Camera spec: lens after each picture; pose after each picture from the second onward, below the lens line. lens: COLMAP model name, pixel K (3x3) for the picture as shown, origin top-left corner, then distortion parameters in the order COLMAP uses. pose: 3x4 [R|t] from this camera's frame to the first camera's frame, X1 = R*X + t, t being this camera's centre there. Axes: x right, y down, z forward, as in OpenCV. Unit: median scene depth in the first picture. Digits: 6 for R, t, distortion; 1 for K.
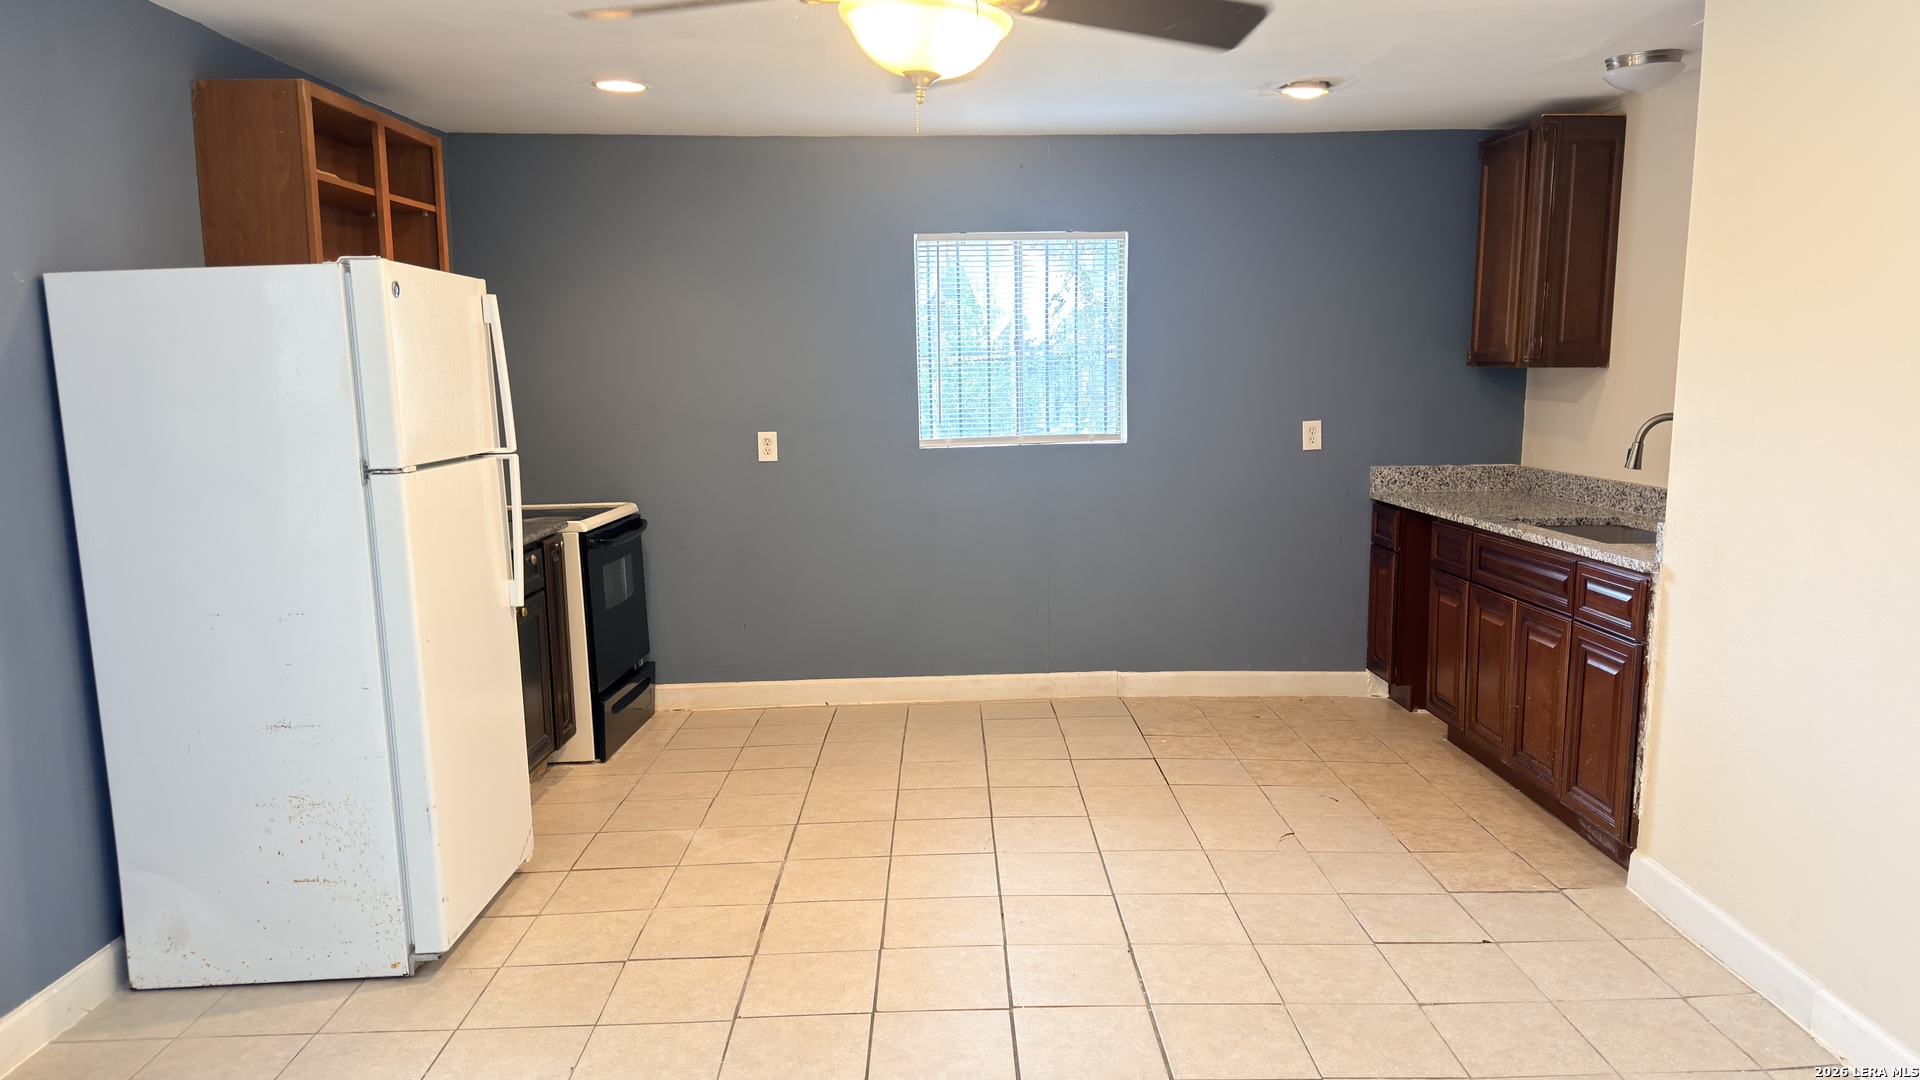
lens RADIAL K [[1331.3, 0, 962.7], [0, 1331.3, 560.1], [0, 0, 1]] dist [0.081770, -0.103386]
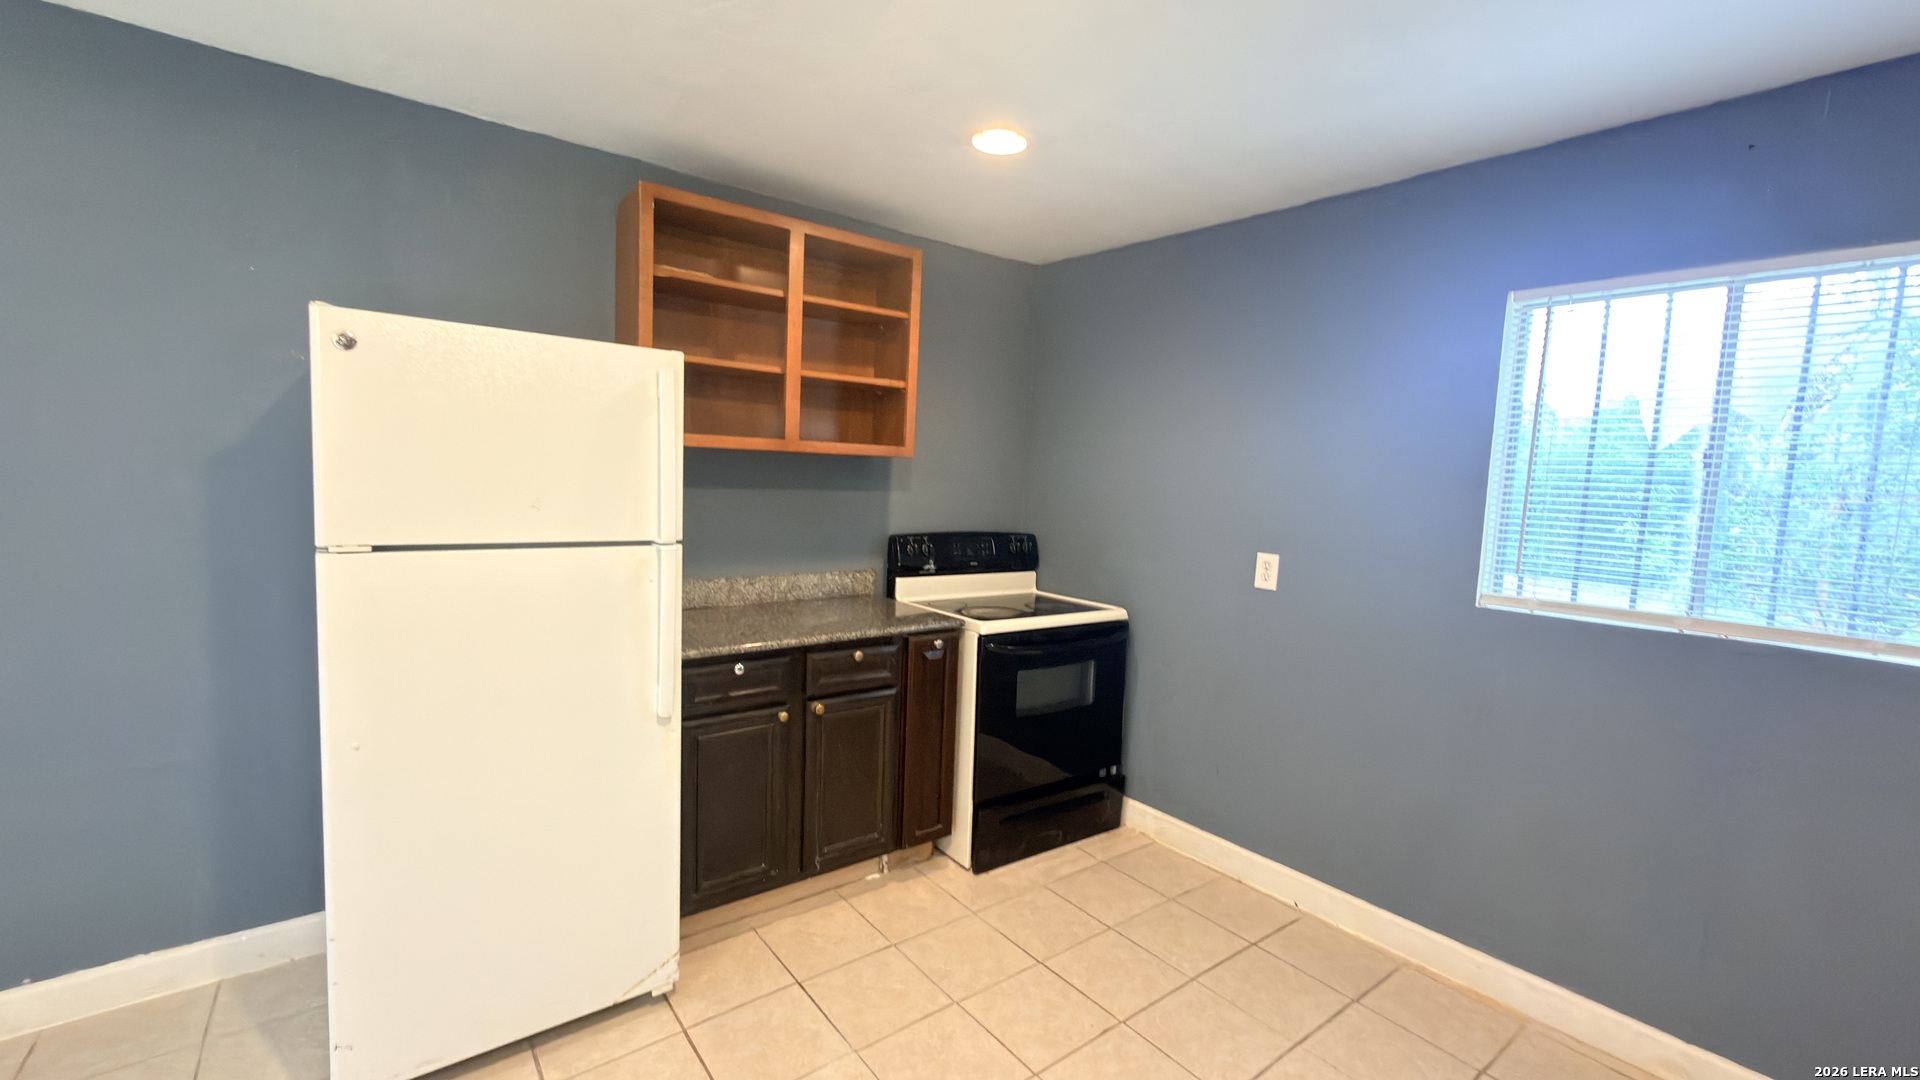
lens RADIAL K [[765.5, 0, 961.9], [0, 765.5, 537.9], [0, 0, 1]] dist [0.000622, 0.000093]
pose [[0.597649, 0.110097, -0.794162, 0.146418], [-0.165049, 0.986206, 0.012513, -0.099917], [0.784585, 0.123597, 0.607577, 0.693884]]
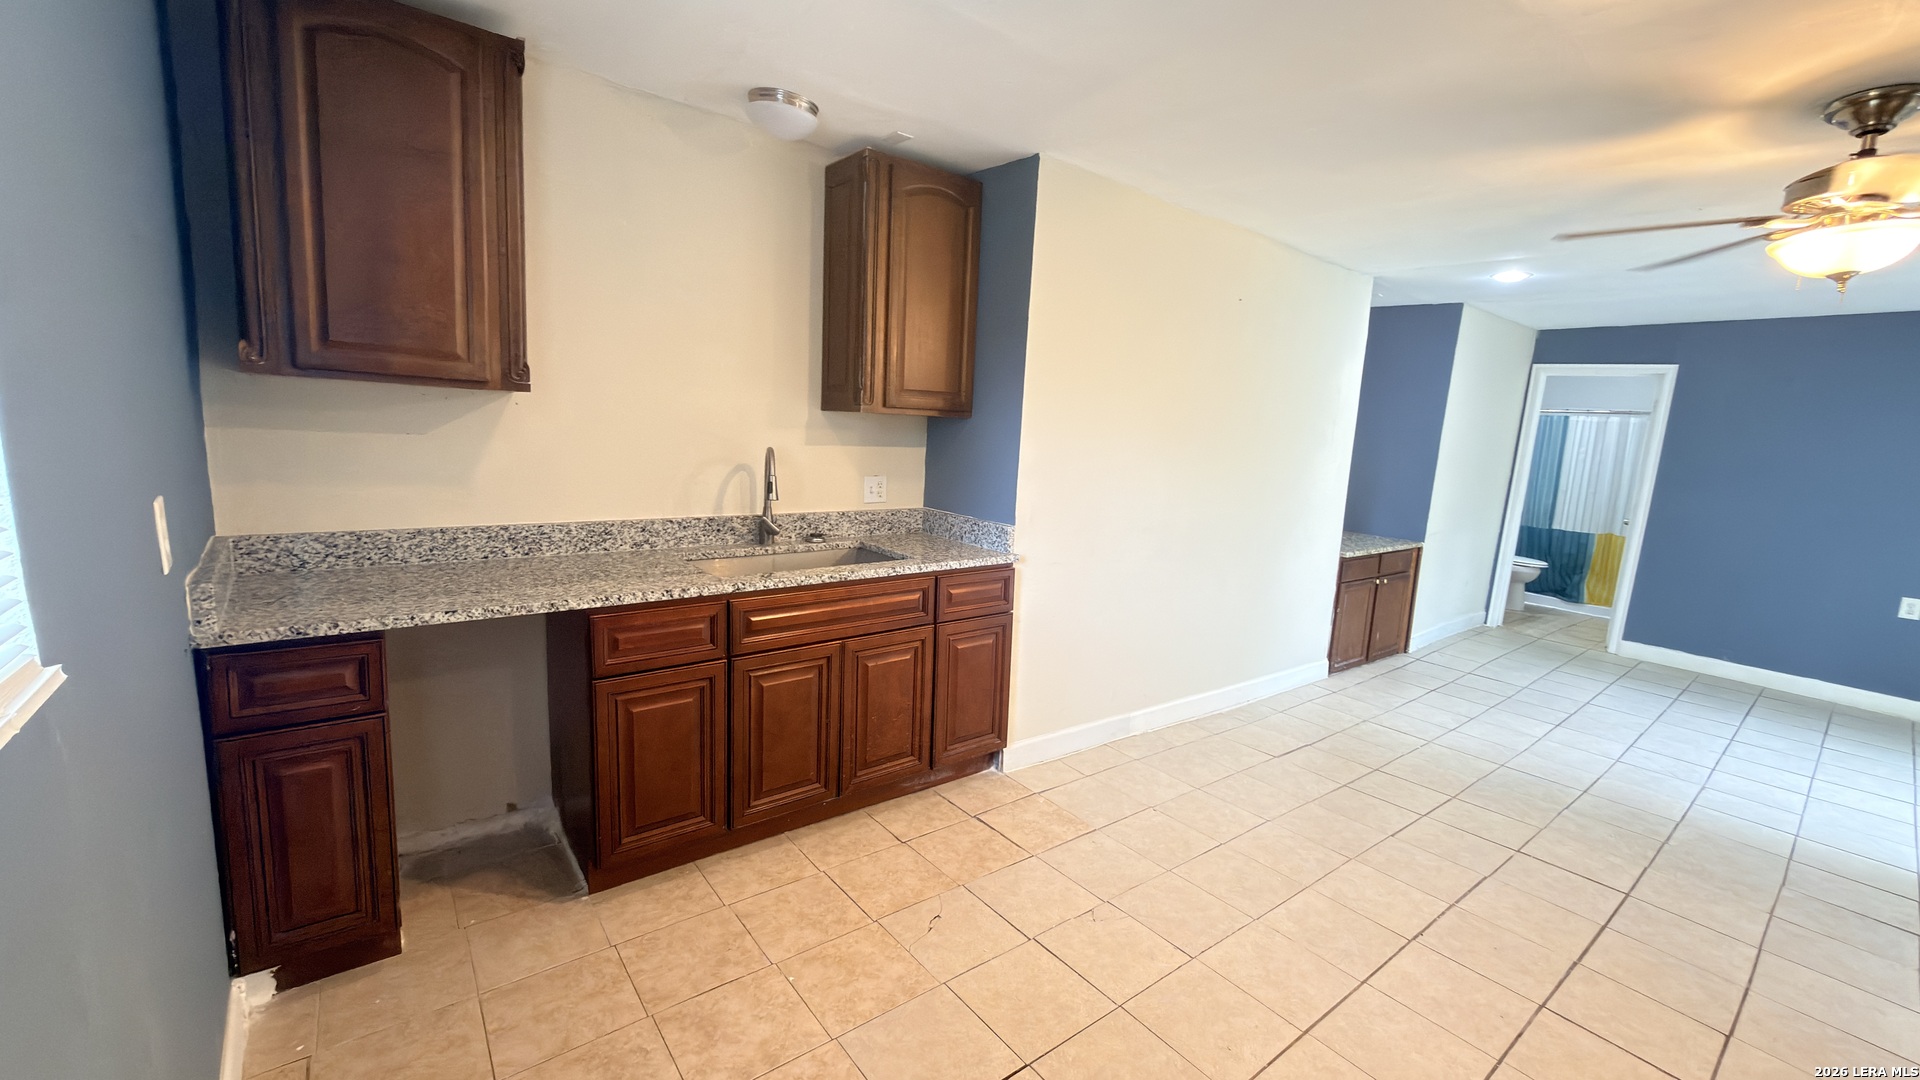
lens RADIAL K [[765.5, 0, 961.9], [0, 765.5, 537.9], [0, 0, 1]] dist [0.000622, 0.000093]
pose [[-0.604094, -0.152038, 0.782275, -0.077737], [0.059293, 0.970336, 0.234375, -0.168058], [-0.794704, 0.187968, -0.577160, 1.200837]]
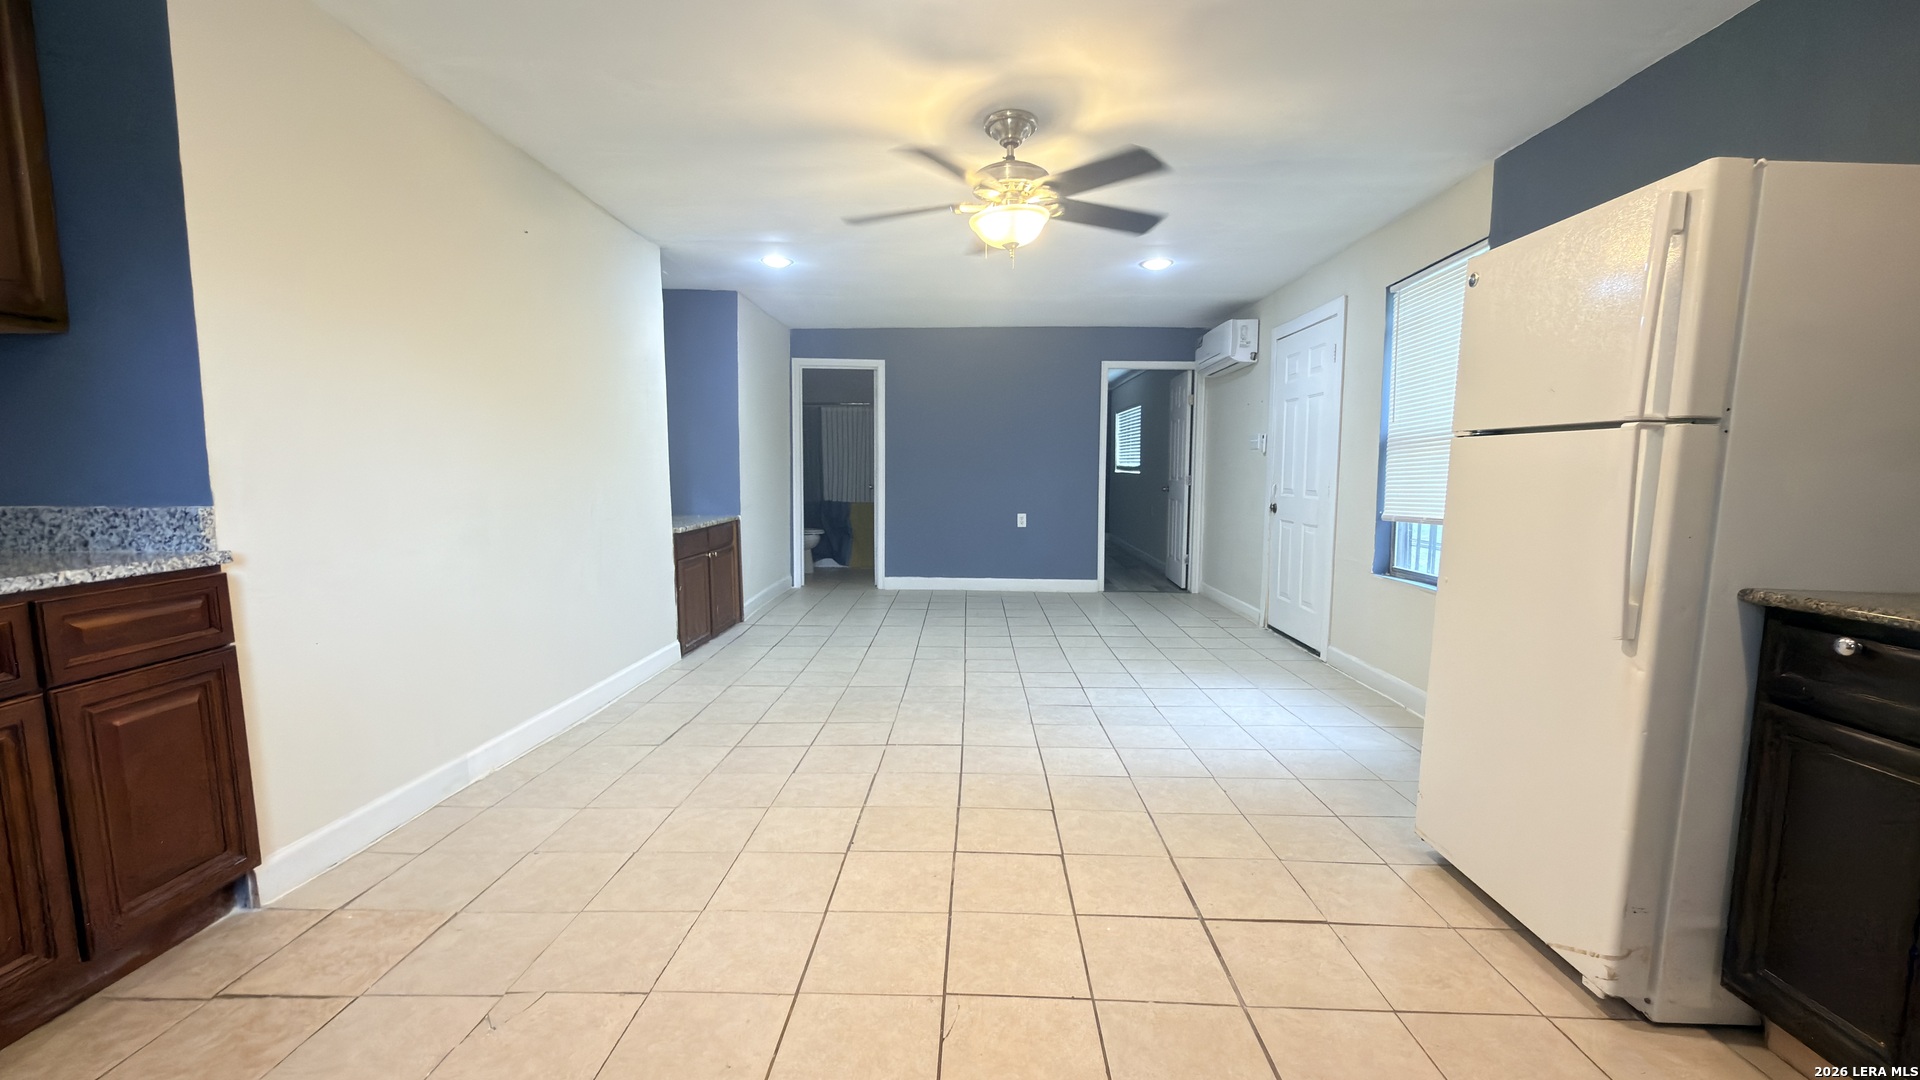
lens RADIAL K [[765.5, 0, 961.9], [0, 765.5, 537.9], [0, 0, 1]] dist [0.000622, 0.000093]
pose [[-0.999119, -0.001027, 0.041960, -0.001434], [0.008793, 0.972394, 0.233178, -0.095845], [-0.041041, 0.233341, -0.971528, 1.163790]]
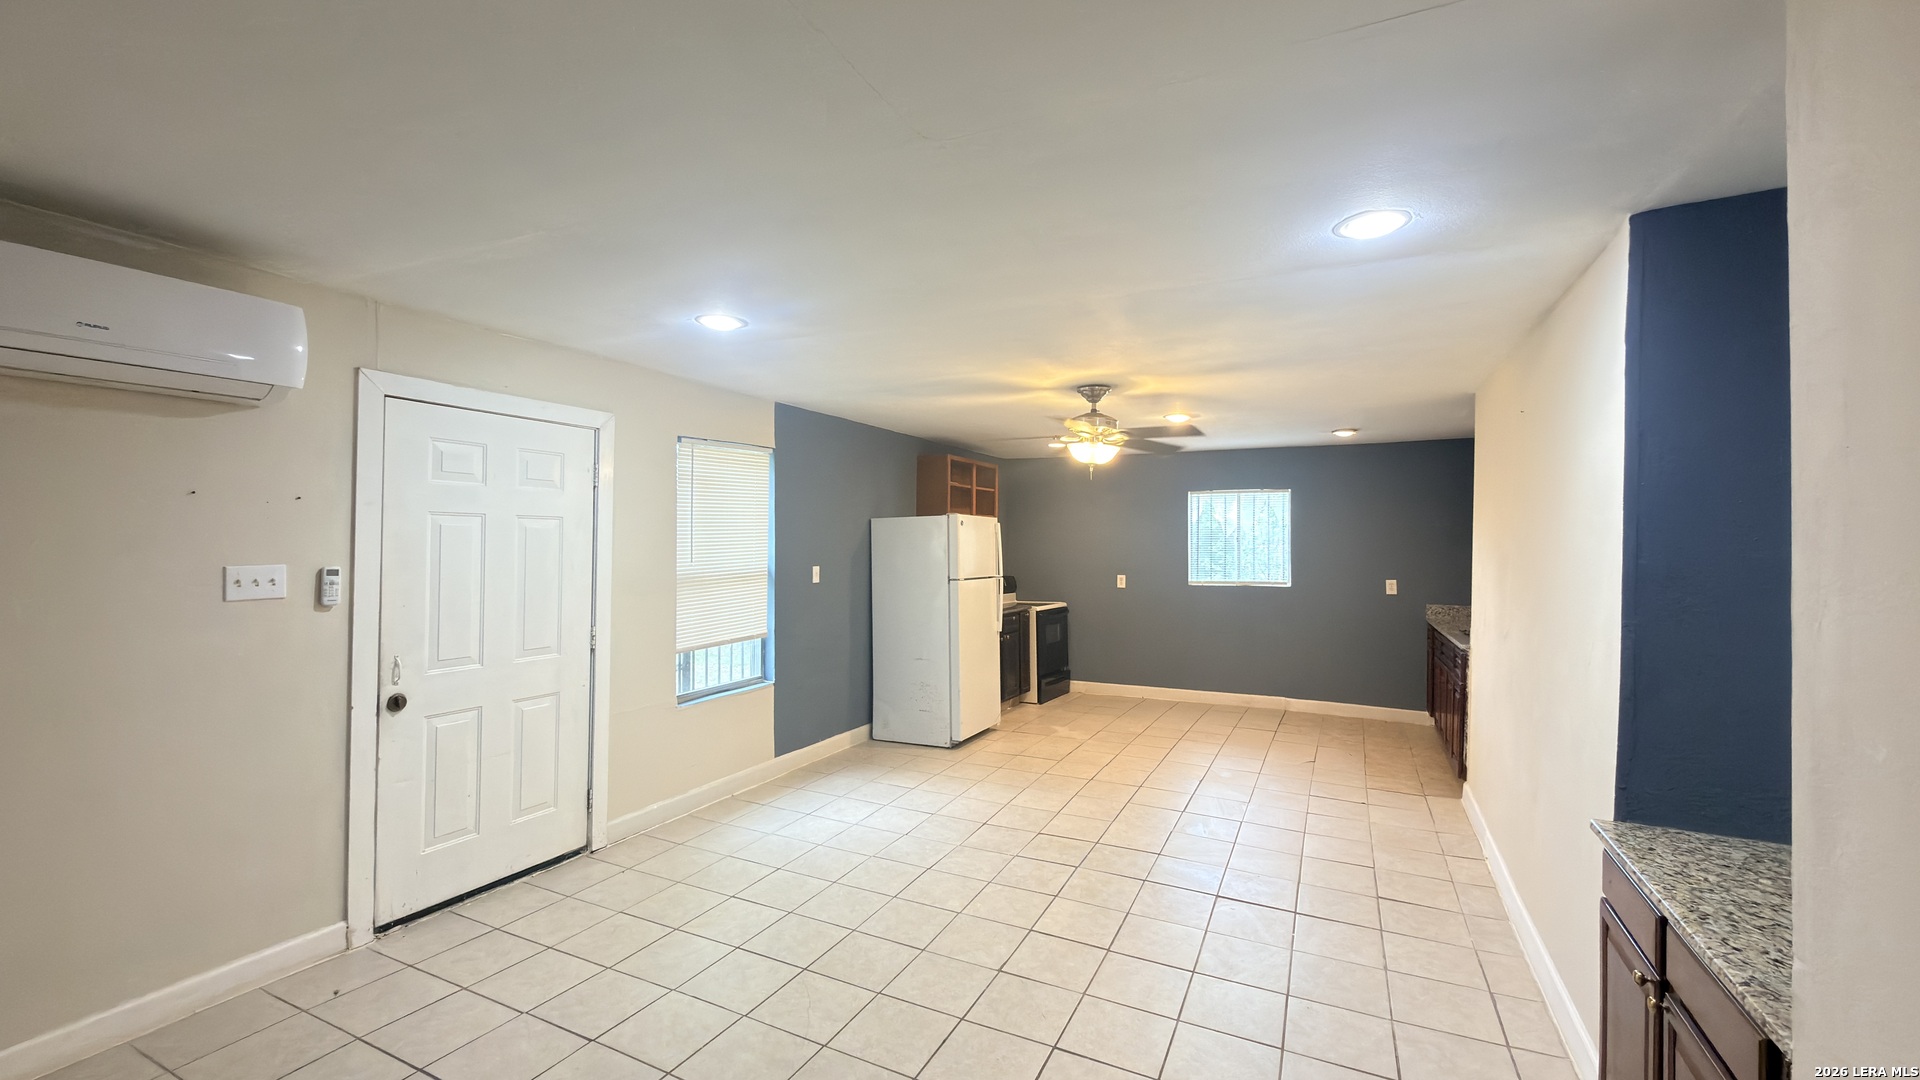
lens RADIAL K [[765.5, 0, 961.9], [0, 765.5, 537.9], [0, 0, 1]] dist [0.000622, 0.000093]
pose [[0.884863, 0.012872, -0.465673, 0.286993], [-0.083140, 0.987933, -0.130674, 0.047641], [0.458371, 0.154344, 0.875256, -0.393467]]
